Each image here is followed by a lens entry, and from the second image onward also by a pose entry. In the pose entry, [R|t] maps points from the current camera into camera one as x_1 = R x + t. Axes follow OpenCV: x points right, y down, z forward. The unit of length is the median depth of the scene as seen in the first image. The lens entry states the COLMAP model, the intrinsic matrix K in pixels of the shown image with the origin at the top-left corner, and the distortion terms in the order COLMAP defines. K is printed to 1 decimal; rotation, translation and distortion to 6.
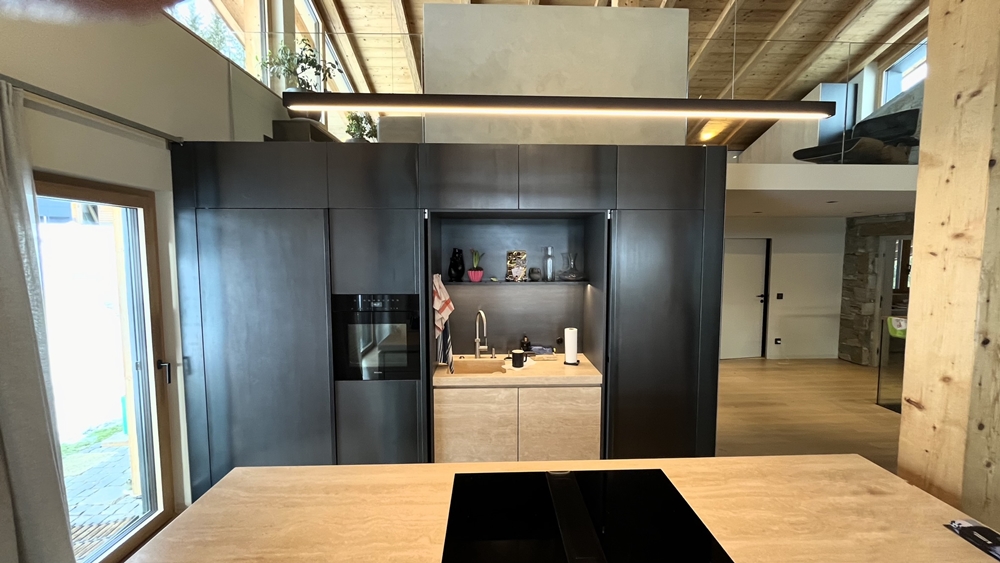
lens RADIAL K [[409.0, 0, 498.7], [0, 409.0, 279.3], [0, 0, 1]] dist [-0.001814, -0.000224]
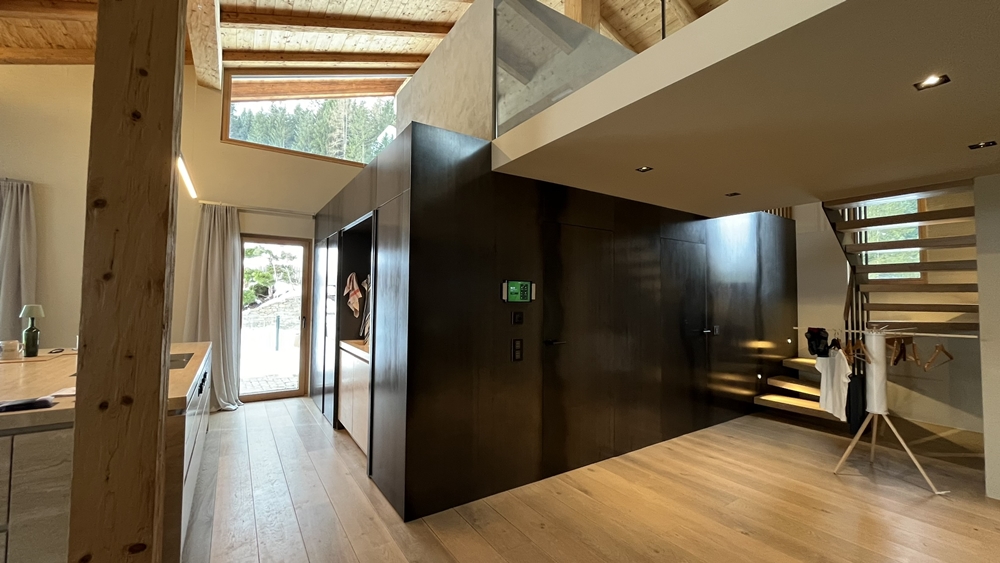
lens RADIAL K [[403.1, 0, 503.7], [0, 403.1, 278.2], [0, 0, 1]] dist [0.000775, -0.000044]
pose [[0.533769, -0.031329, -0.845050, 1.408341], [-0.075778, 0.993521, -0.084698, 0.090632], [0.842228, 0.109246, 0.527936, 0.688044]]
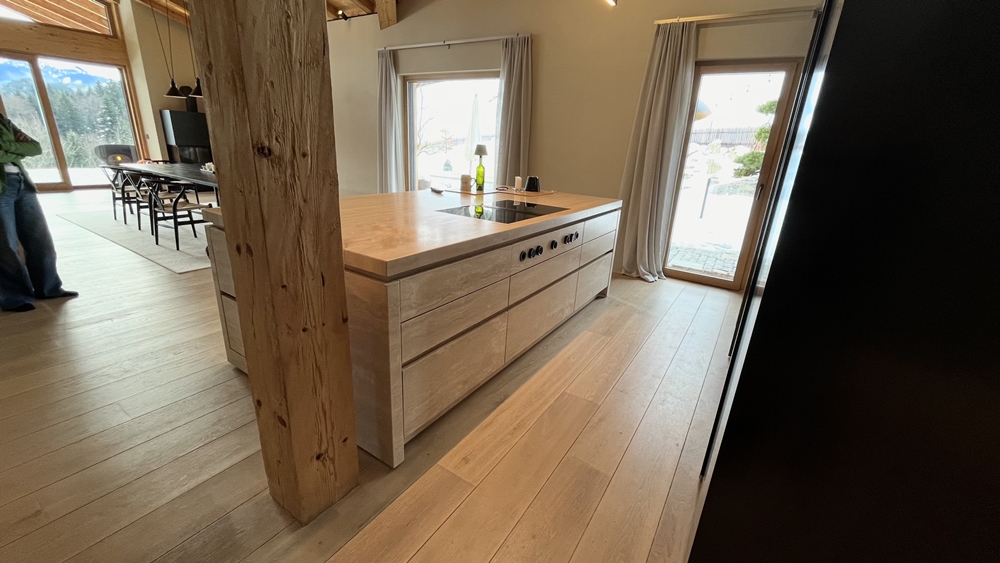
lens RADIAL K [[403.1, 0, 503.7], [0, 403.1, 278.2], [0, 0, 1]] dist [0.000775, -0.000044]
pose [[-0.568010, 0.231460, -0.789804, 0.864583], [-0.122370, 0.925222, 0.359151, 0.093959], [0.813873, 0.300650, -0.497212, 0.985806]]
